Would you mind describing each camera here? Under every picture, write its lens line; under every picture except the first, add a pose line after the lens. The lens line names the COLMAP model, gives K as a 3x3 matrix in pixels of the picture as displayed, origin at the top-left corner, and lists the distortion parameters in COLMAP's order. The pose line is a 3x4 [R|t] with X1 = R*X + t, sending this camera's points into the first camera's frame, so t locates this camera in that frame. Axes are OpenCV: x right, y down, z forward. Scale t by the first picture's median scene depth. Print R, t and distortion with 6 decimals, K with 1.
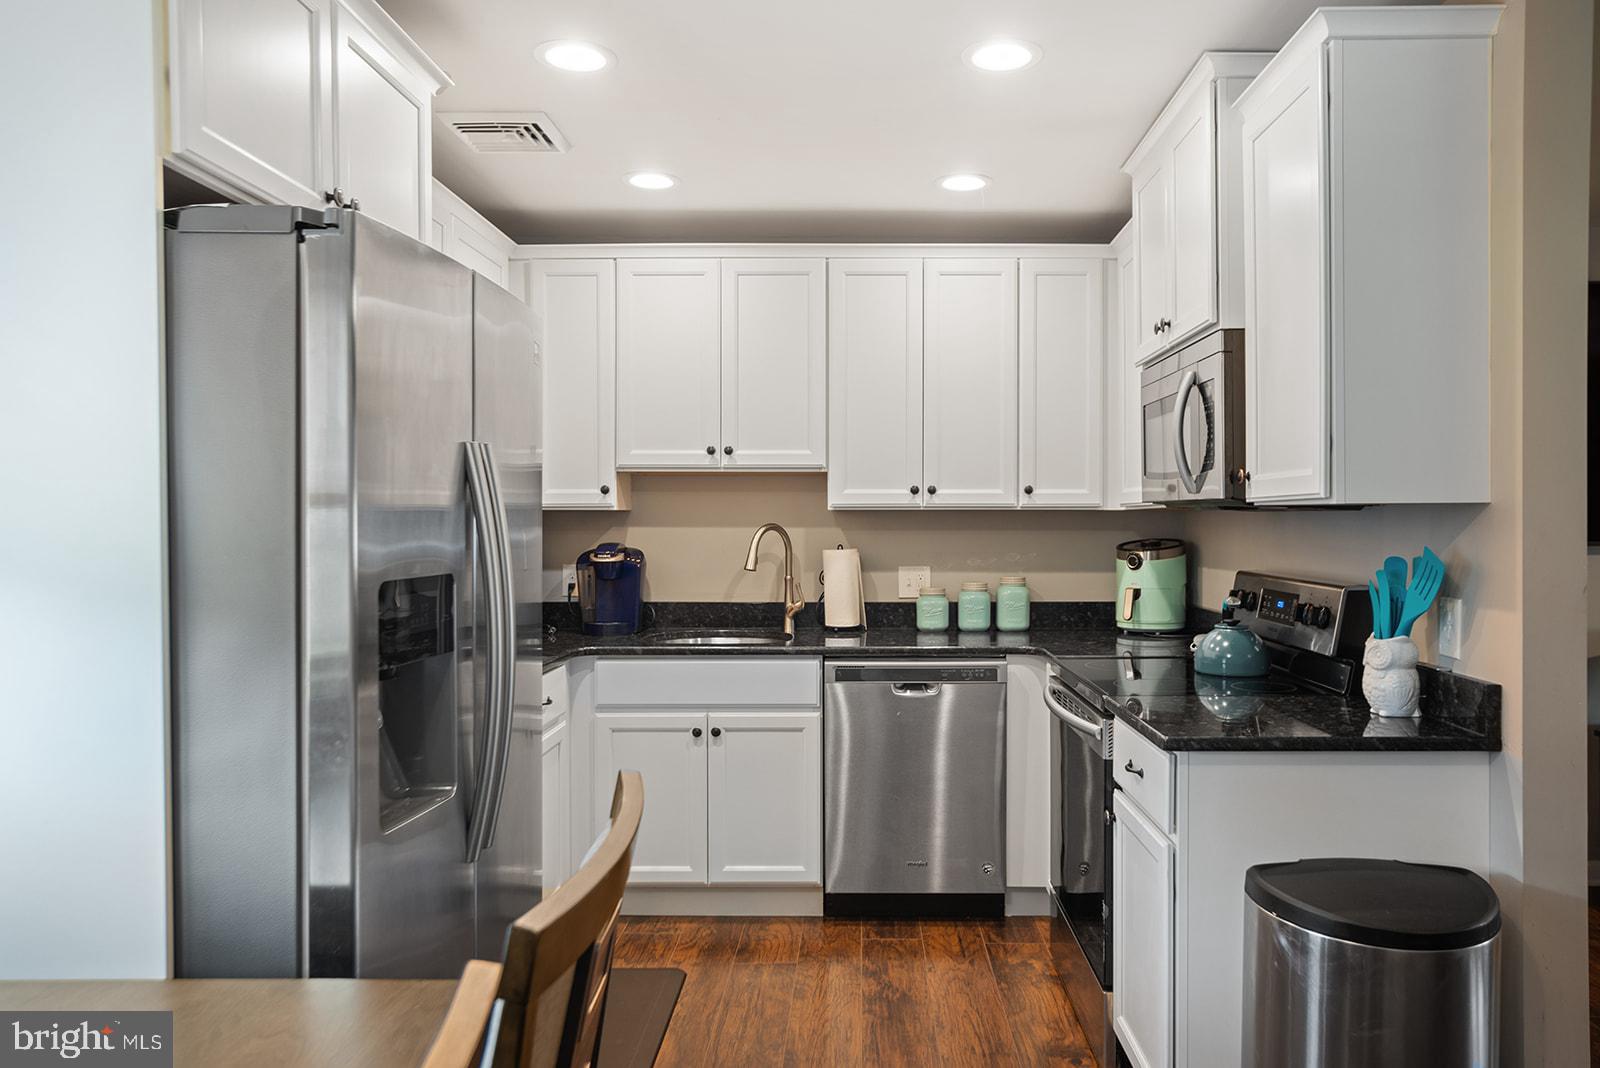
lens RADIAL K [[1104.0, 0, 845.9], [0, 1104.0, 524.2], [0, 0, 1]] dist [-0.047461, 0.004199]
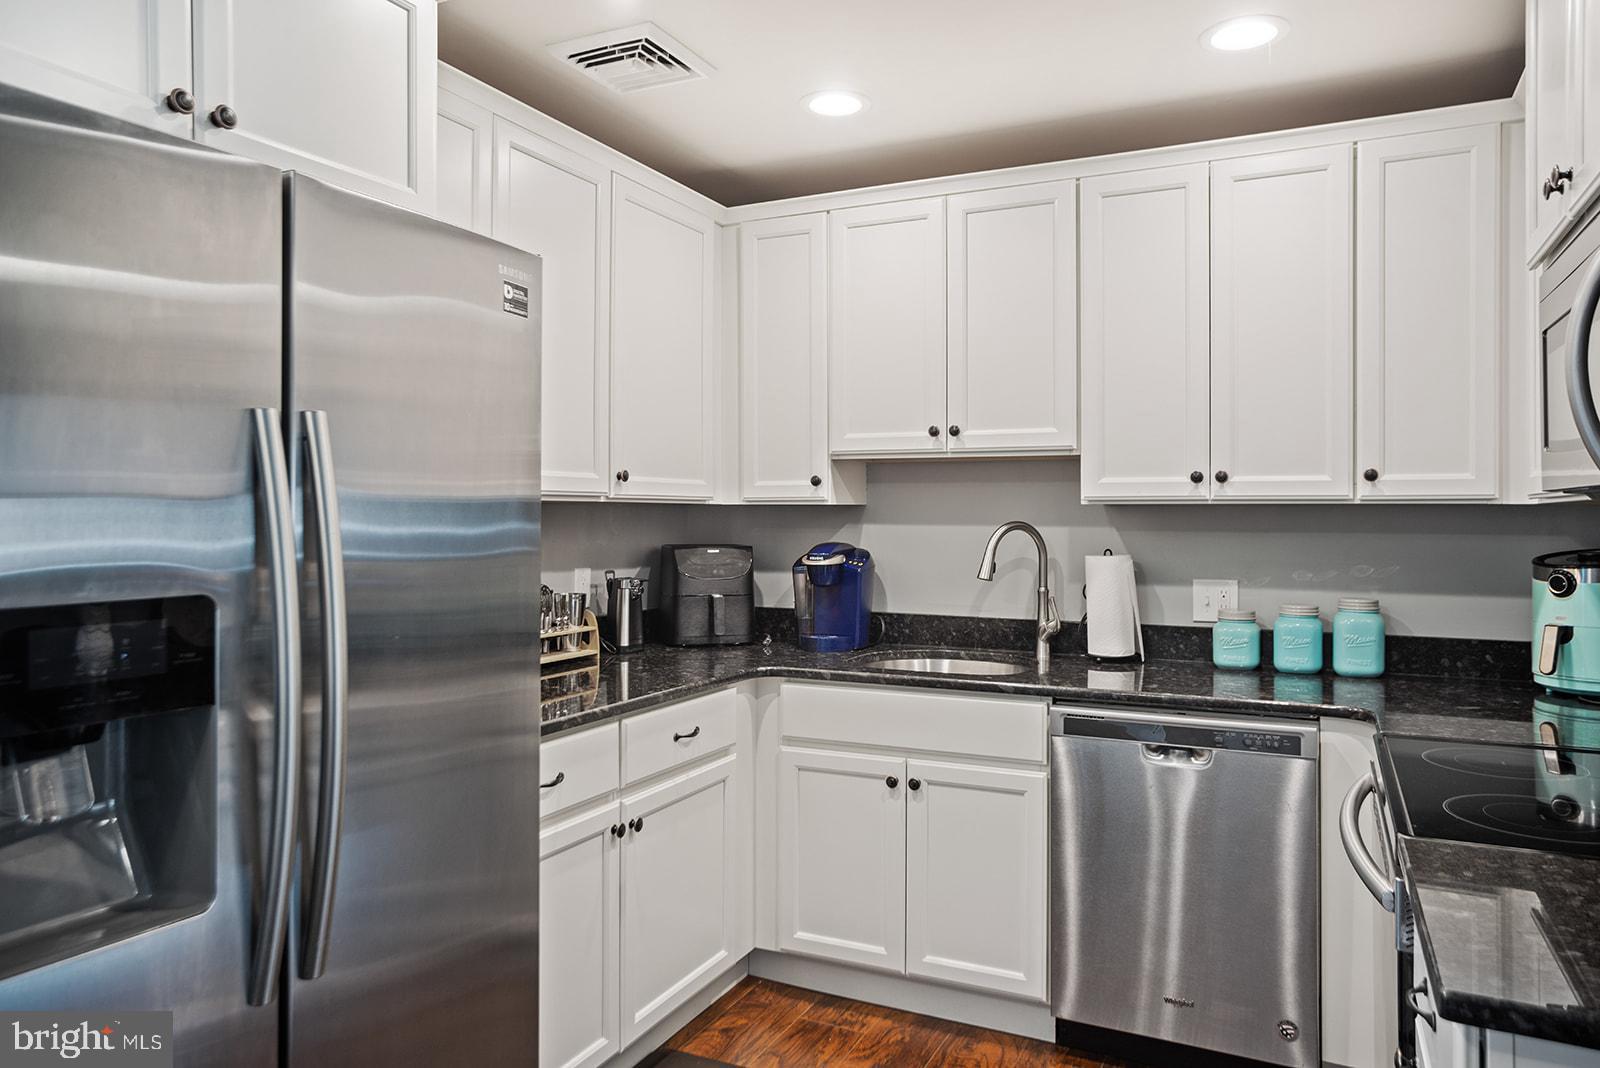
lens RADIAL K [[1047.0, 0, 816.7], [0, 1047.0, 502.6], [0, 0, 1]] dist [-0.032296, 0.029604]
pose [[0.903392, -0.001331, -0.428813, 0.130799], [-0.005723, 0.999869, -0.015160, -0.002089], [0.428777, 0.016150, 0.903266, 0.264859]]
